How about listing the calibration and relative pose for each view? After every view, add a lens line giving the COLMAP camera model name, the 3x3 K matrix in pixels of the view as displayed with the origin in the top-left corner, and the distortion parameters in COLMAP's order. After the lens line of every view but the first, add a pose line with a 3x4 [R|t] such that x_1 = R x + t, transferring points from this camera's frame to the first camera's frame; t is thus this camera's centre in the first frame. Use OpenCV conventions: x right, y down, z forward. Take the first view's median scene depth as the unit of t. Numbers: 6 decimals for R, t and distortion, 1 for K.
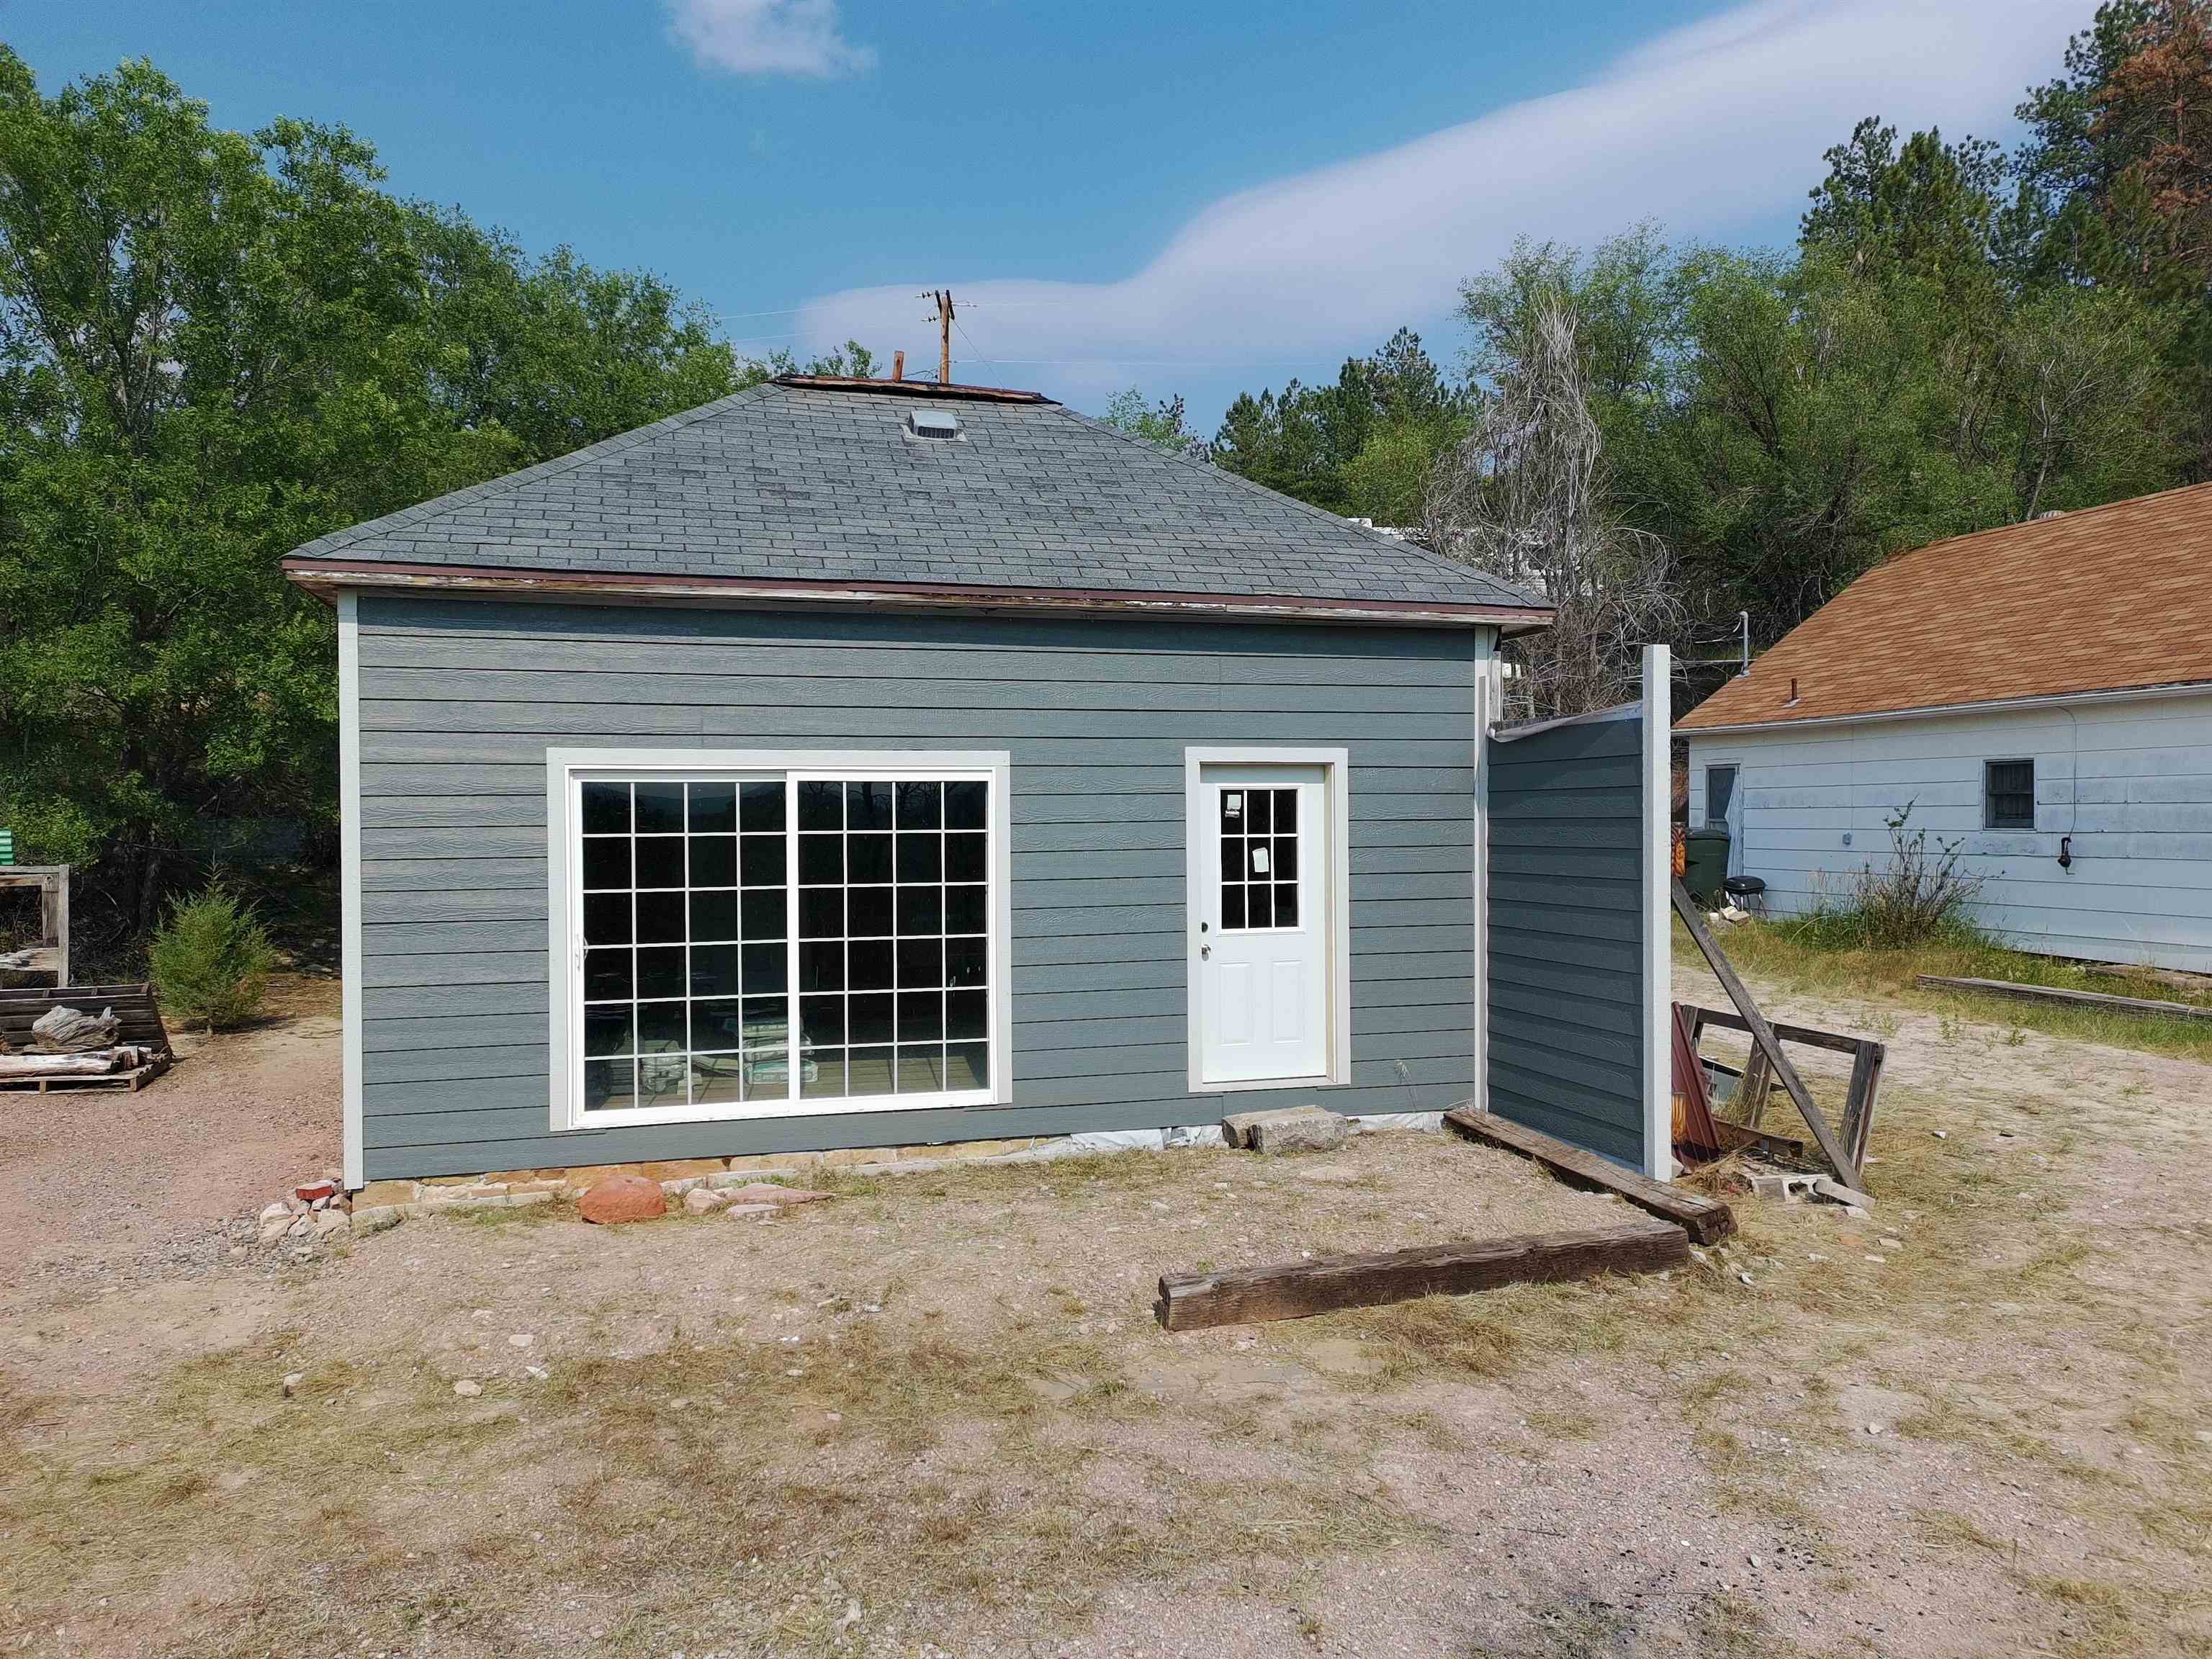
lens RADIAL K [[1614.4, 0, 1102.1], [0, 1614.4, 831.2], [0, 0, 1]] dist [0.065802, -0.055581]
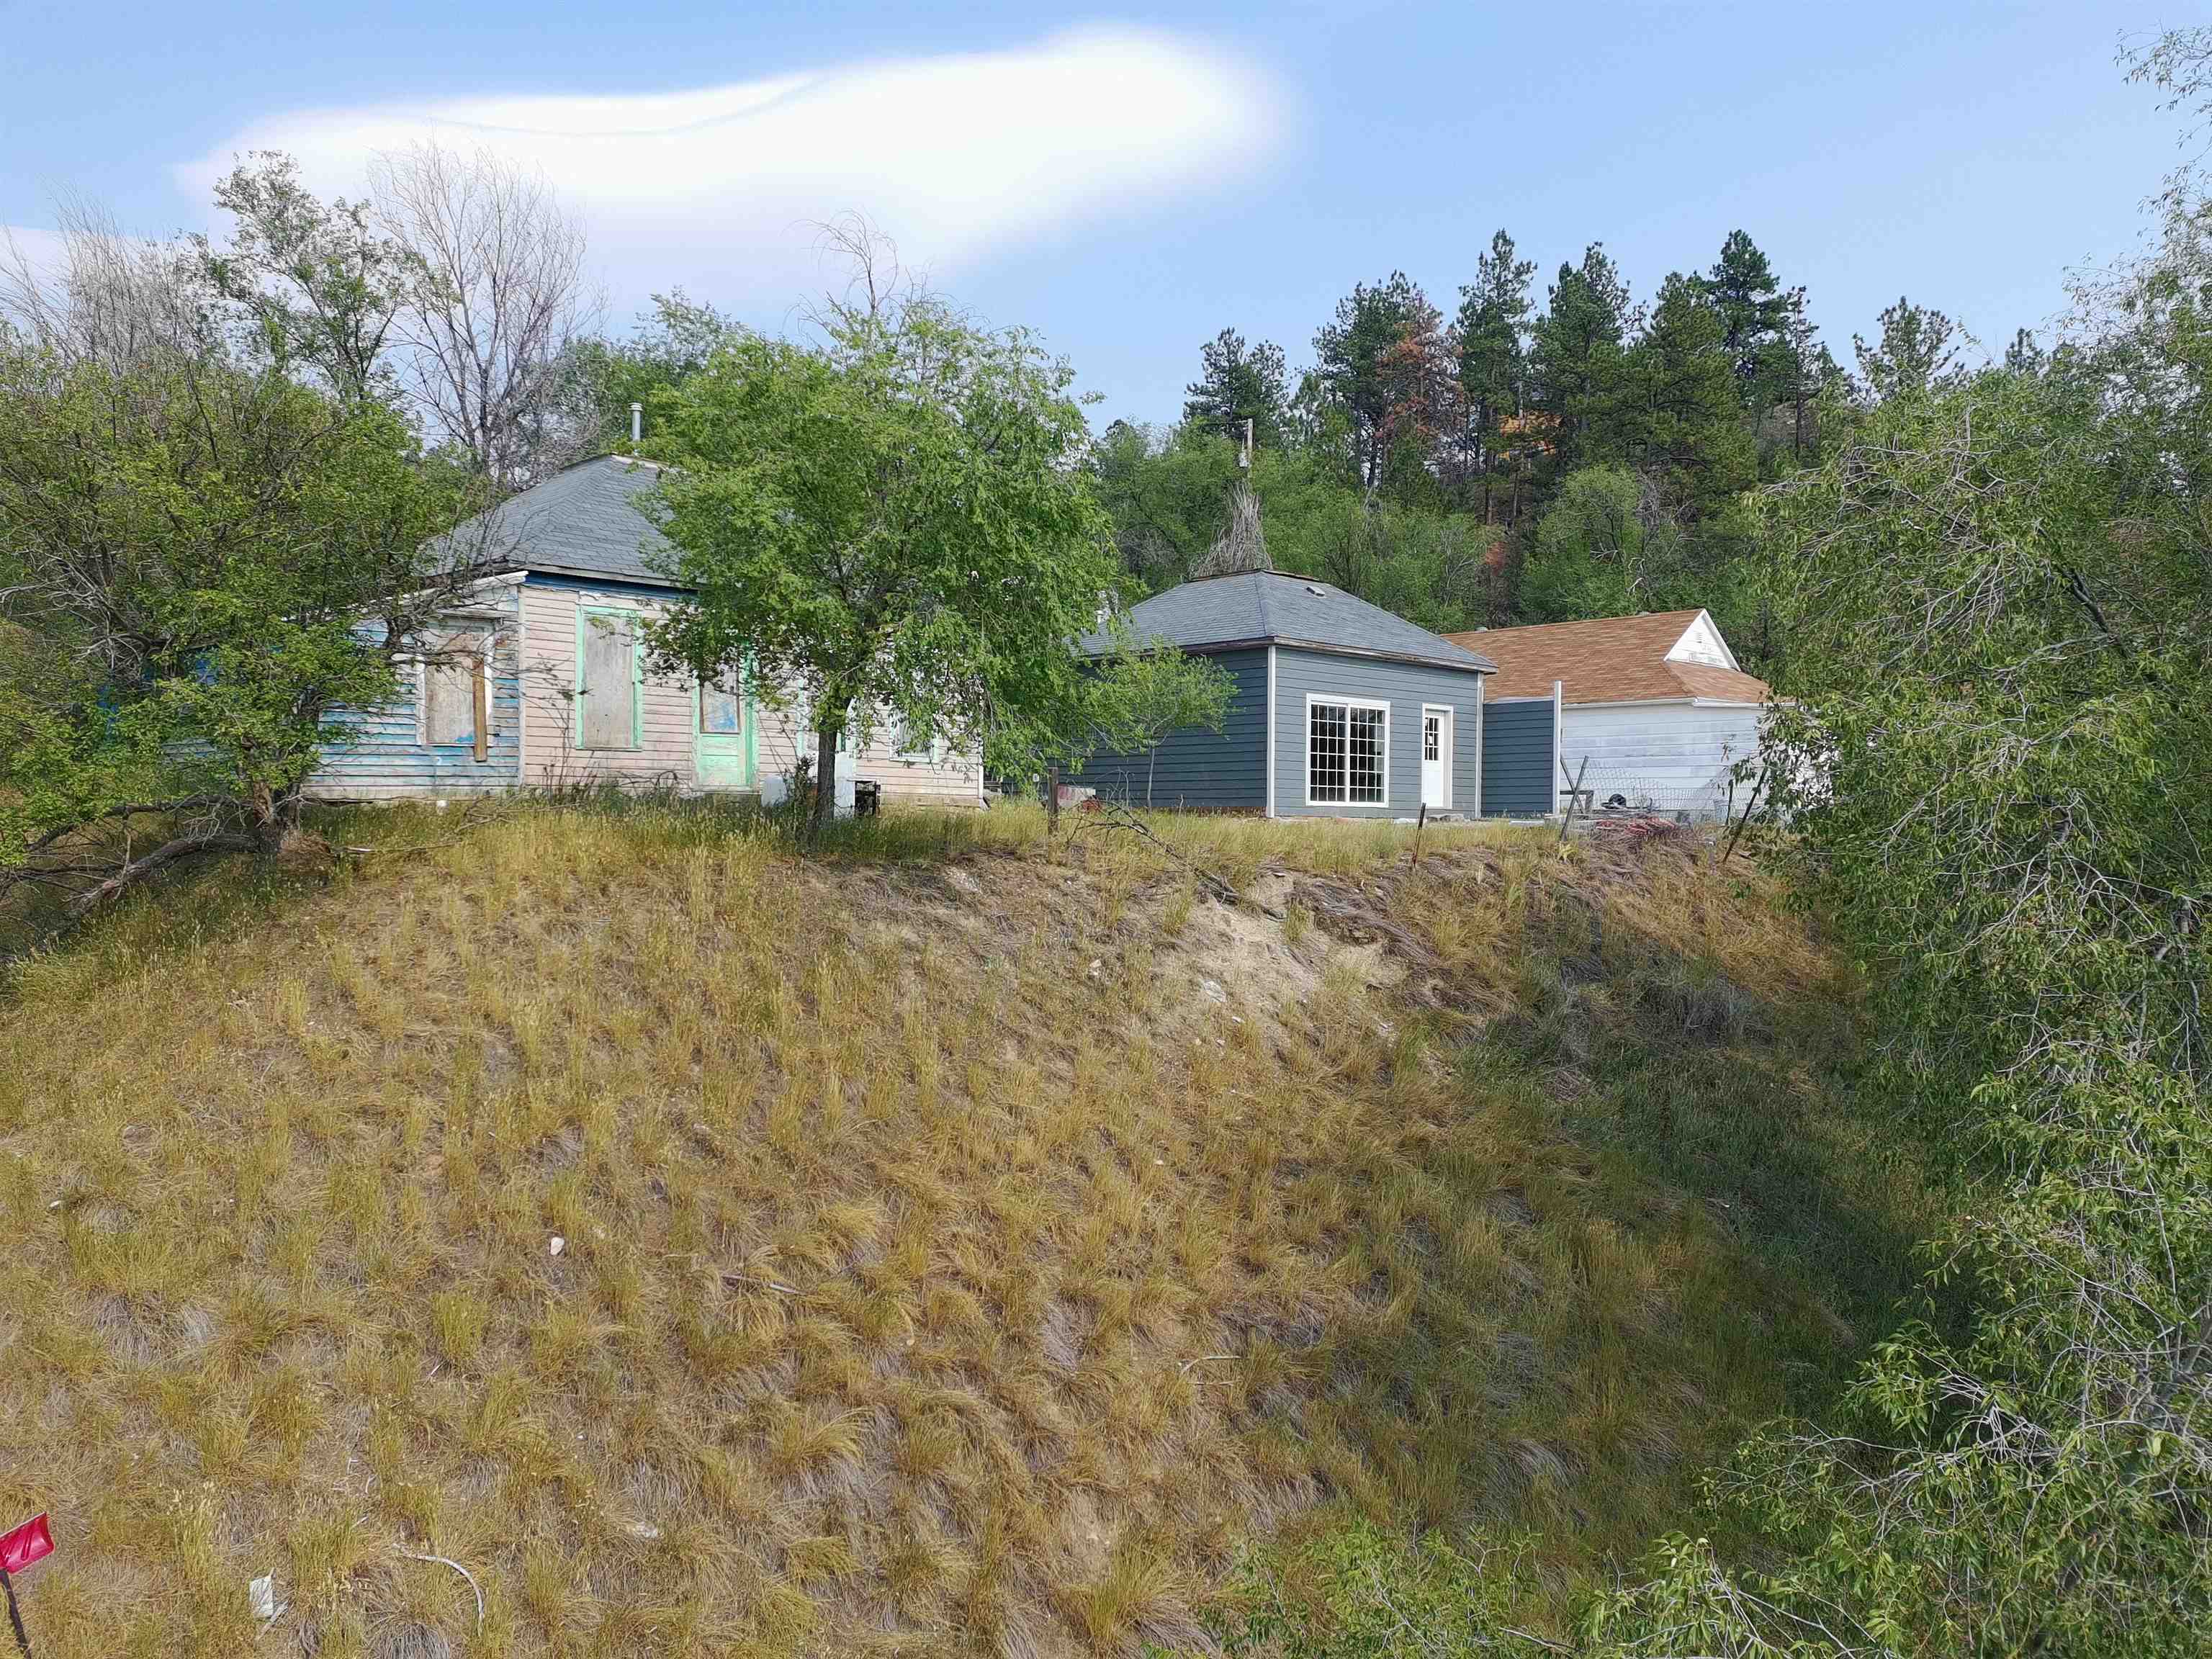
lens RADIAL K [[1614.4, 0, 1094.2], [0, 1614.4, 830.3], [0, 0, 1]] dist [0.065802, -0.055581]
pose [[0.883965, 0.013598, 0.467356, -2.148268], [-0.011154, 0.999906, -0.007996, 0.248670], [-0.467421, 0.001856, 0.884033, -1.660591]]
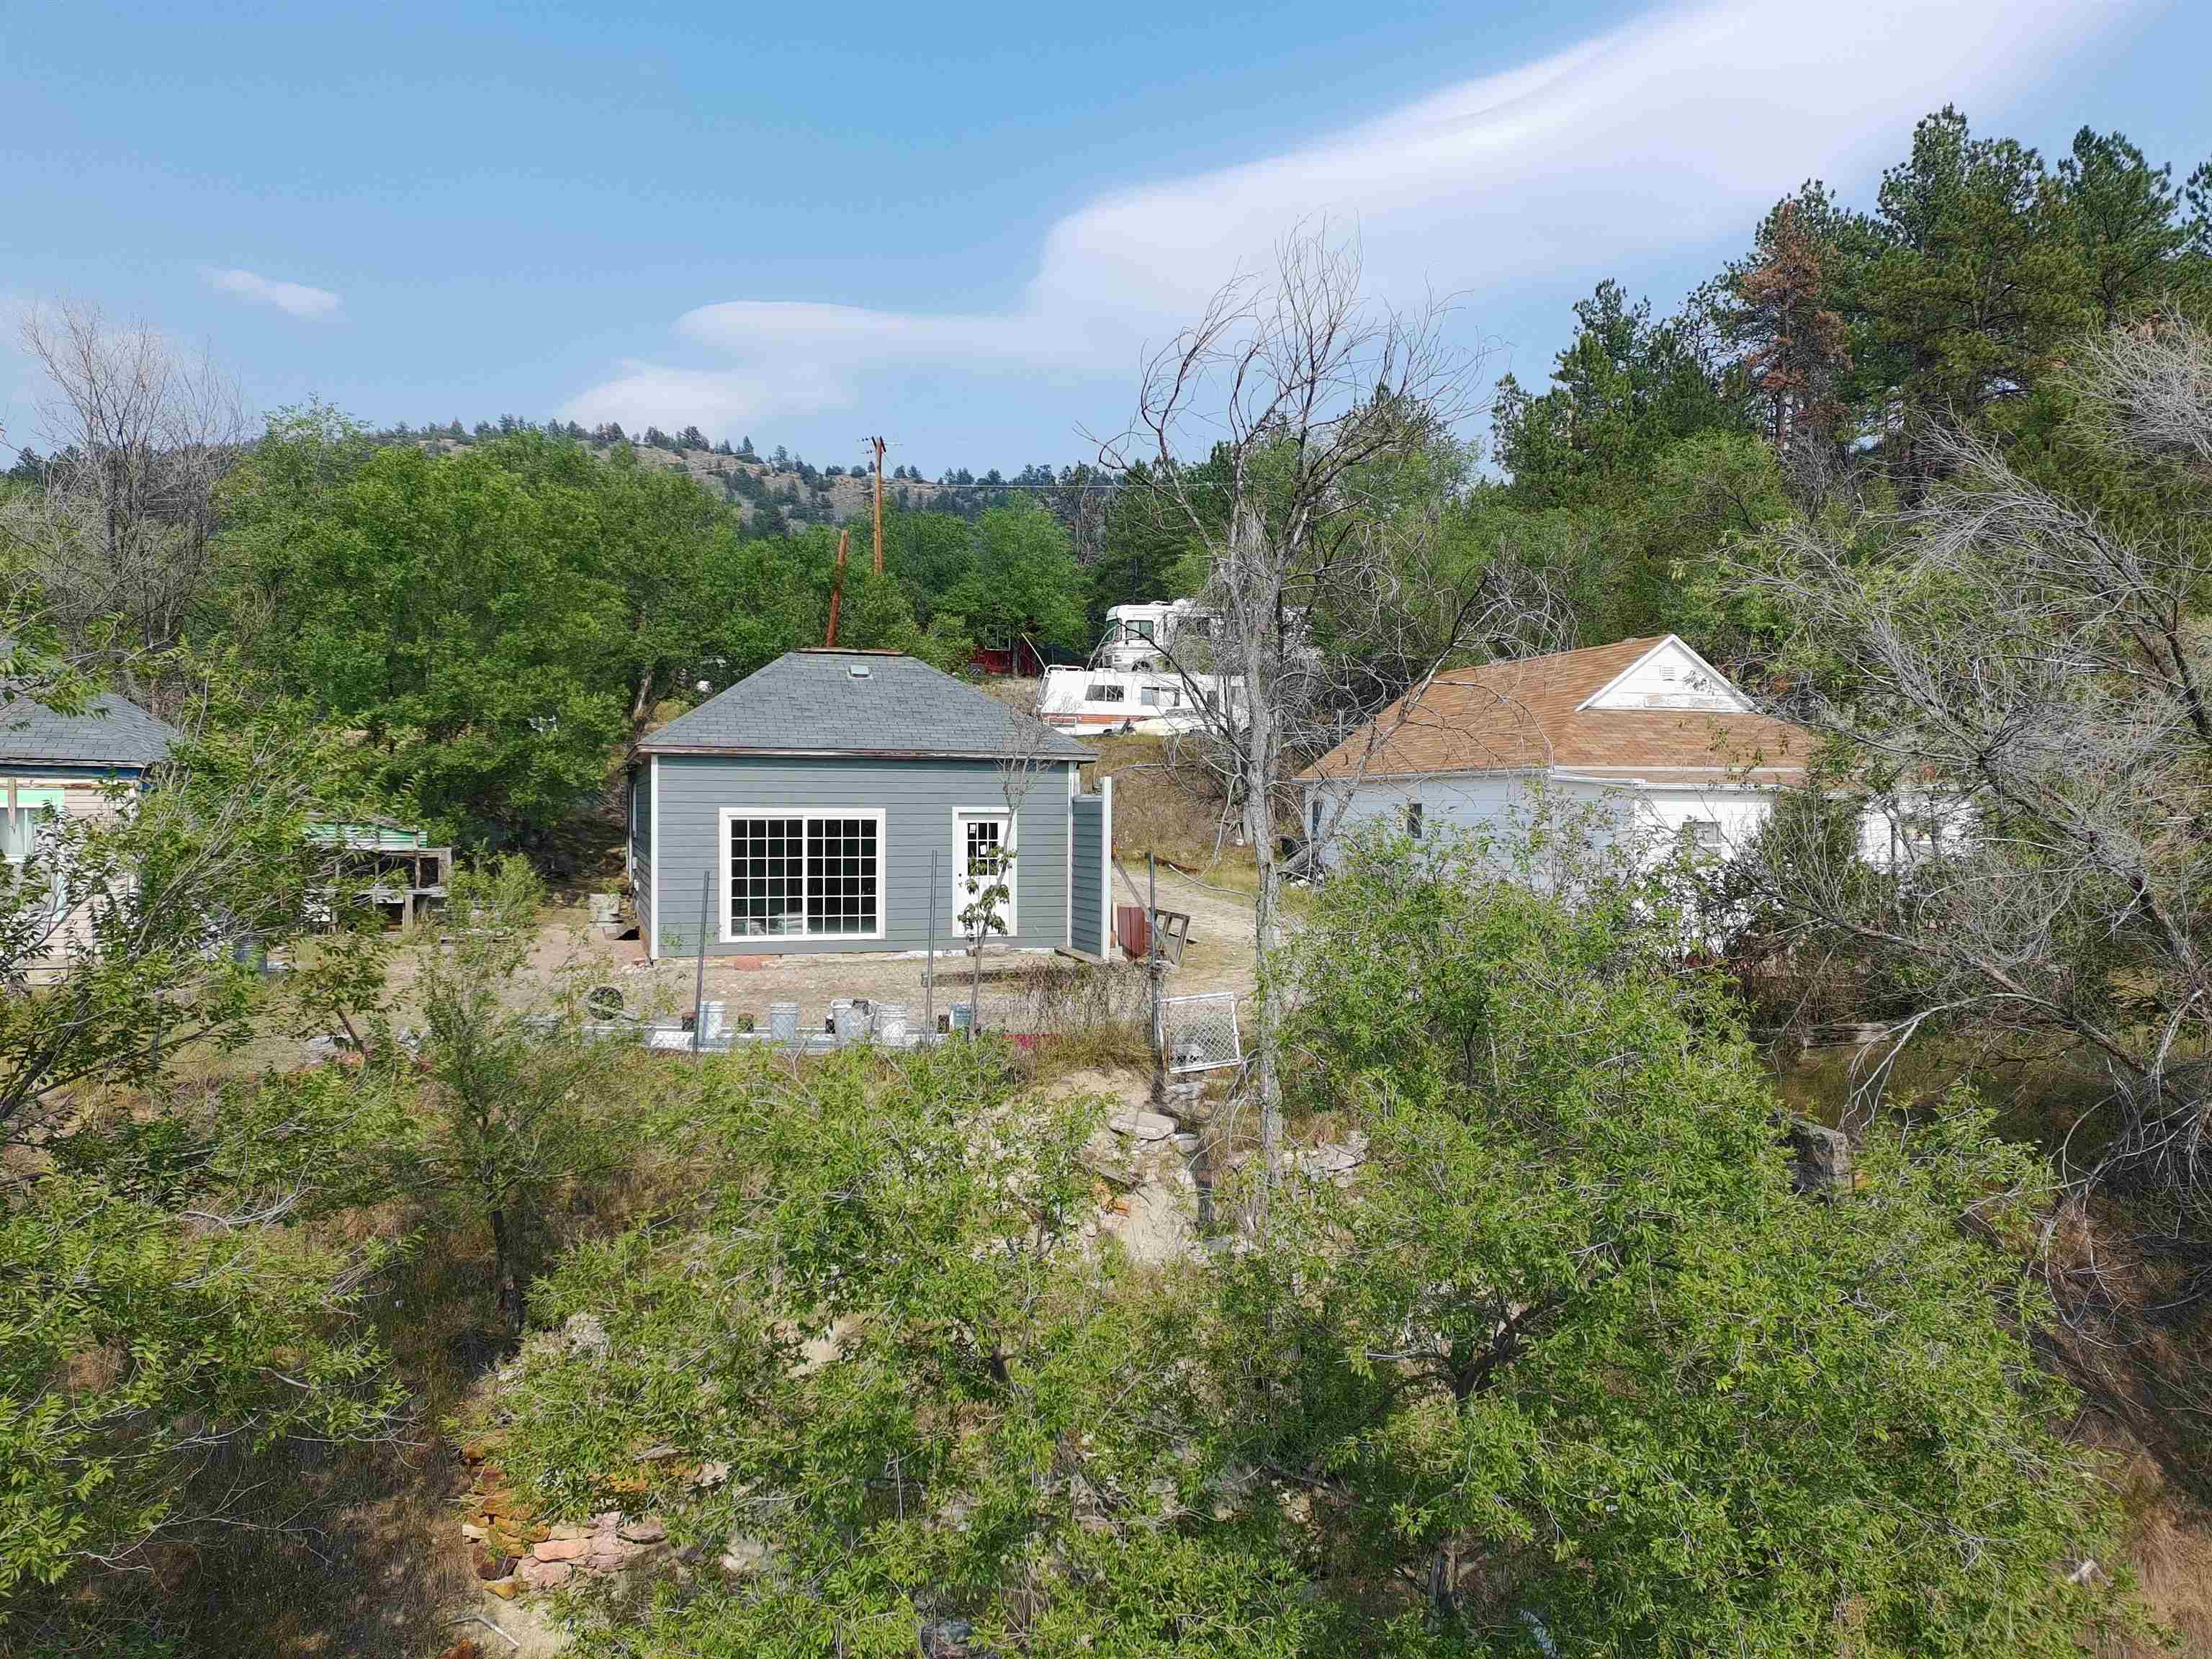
lens RADIAL K [[1614.4, 0, 1092.9], [0, 1614.4, 827.3], [0, 0, 1]] dist [0.065802, -0.055581]
pose [[0.999528, 0.009129, 0.029324, 0.210677], [-0.009146, 0.999958, 0.000456, -0.022312], [-0.029319, -0.000724, 0.999570, -1.711229]]
